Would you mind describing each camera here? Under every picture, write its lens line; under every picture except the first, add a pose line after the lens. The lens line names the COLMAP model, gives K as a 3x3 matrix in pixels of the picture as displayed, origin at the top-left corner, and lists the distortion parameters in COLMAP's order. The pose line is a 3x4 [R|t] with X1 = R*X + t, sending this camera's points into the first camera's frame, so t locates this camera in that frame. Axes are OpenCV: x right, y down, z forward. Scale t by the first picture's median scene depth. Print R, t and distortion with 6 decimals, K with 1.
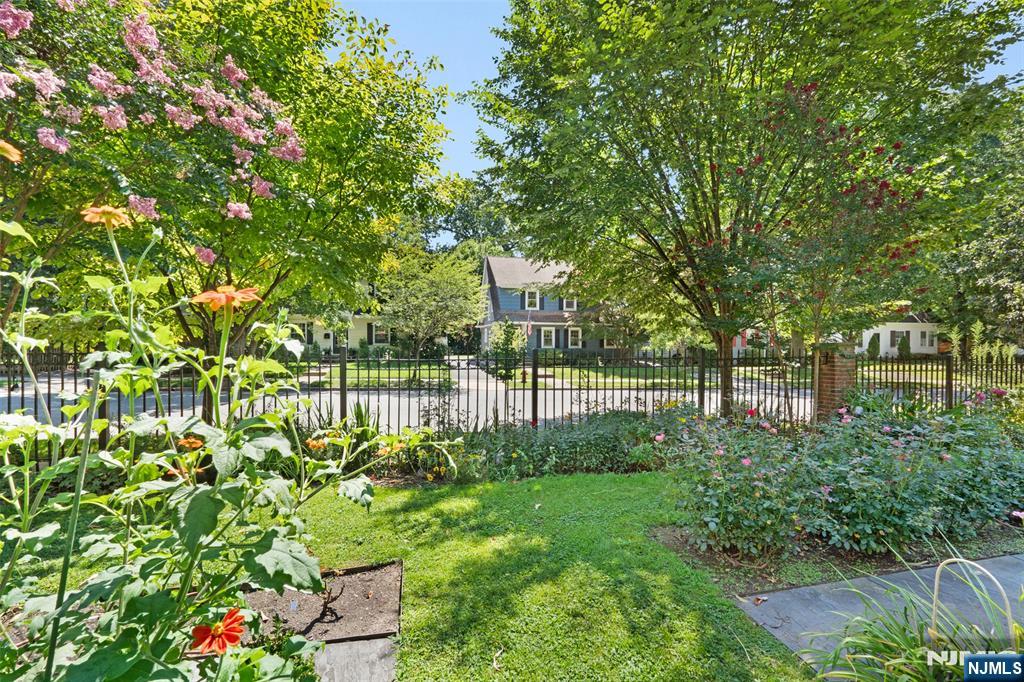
lens RADIAL K [[461.9, 0, 507.3], [0, 461.9, 342.4], [0, 0, 1]] dist [-0.005458, -0.000468]
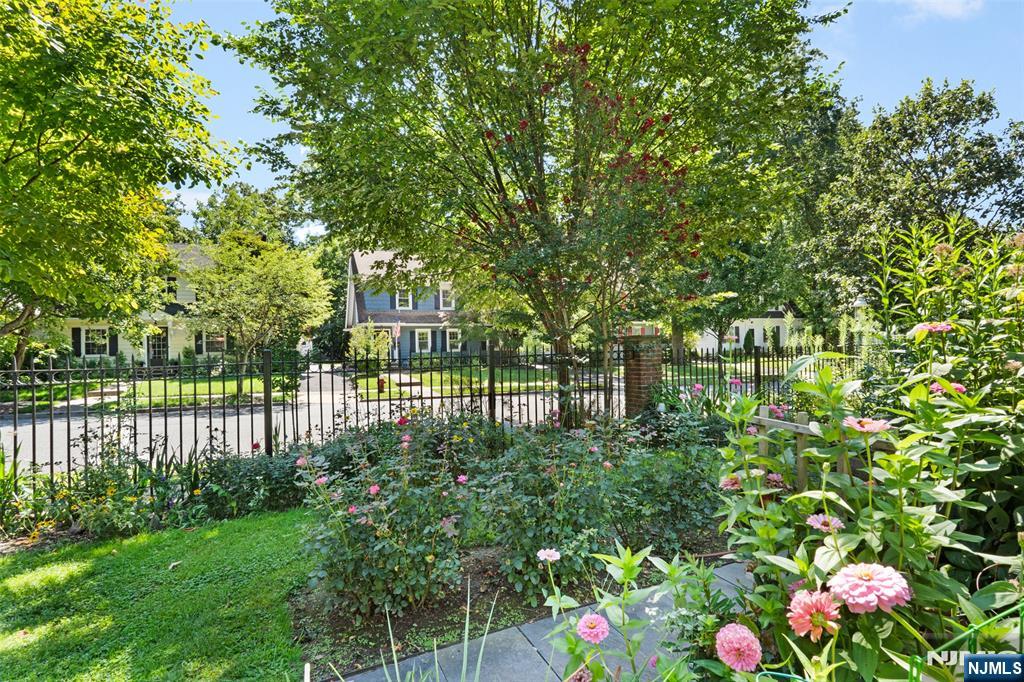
lens RADIAL K [[507.0, 0, 505.6], [0, 507.0, 340.8], [0, 0, 1]] dist [-0.000806, 0.000164]
pose [[0.977429, -0.023519, 0.209951, 0.041885], [0.025769, 0.999636, -0.007988, 0.002151], [-0.209687, 0.013218, 0.977679, 0.010584]]
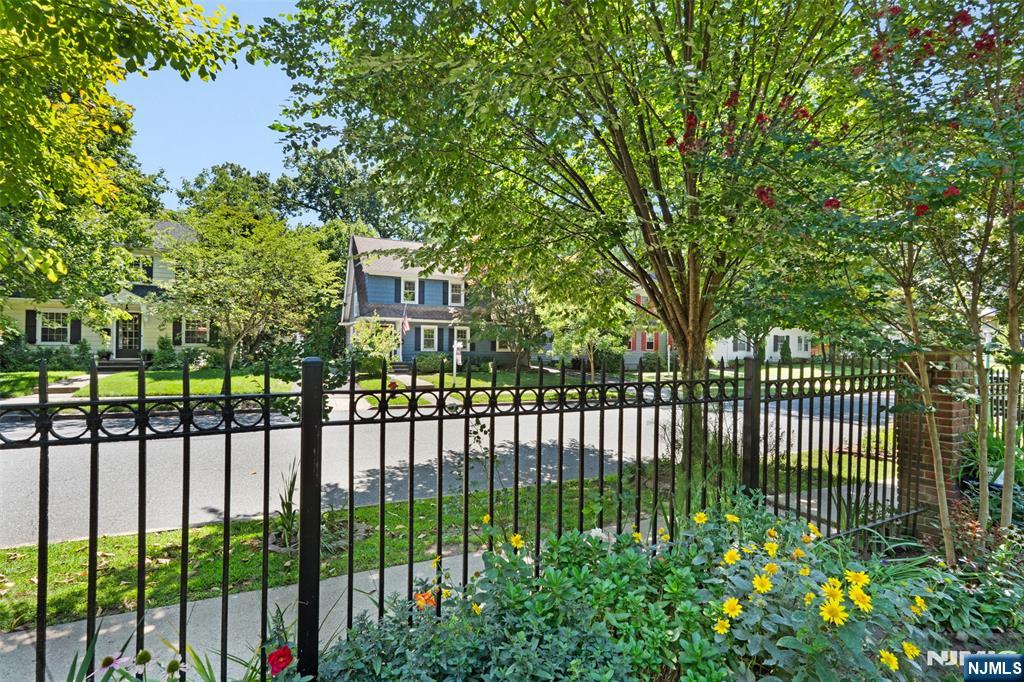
lens RADIAL K [[507.0, 0, 516.2], [0, 507.0, 339.7], [0, 0, 1]] dist [-0.000806, 0.000164]
pose [[0.968536, 0.010101, 0.248670, 0.015687], [-0.007768, 0.999916, -0.010362, 0.000268], [-0.248754, 0.008104, 0.968533, 0.100308]]
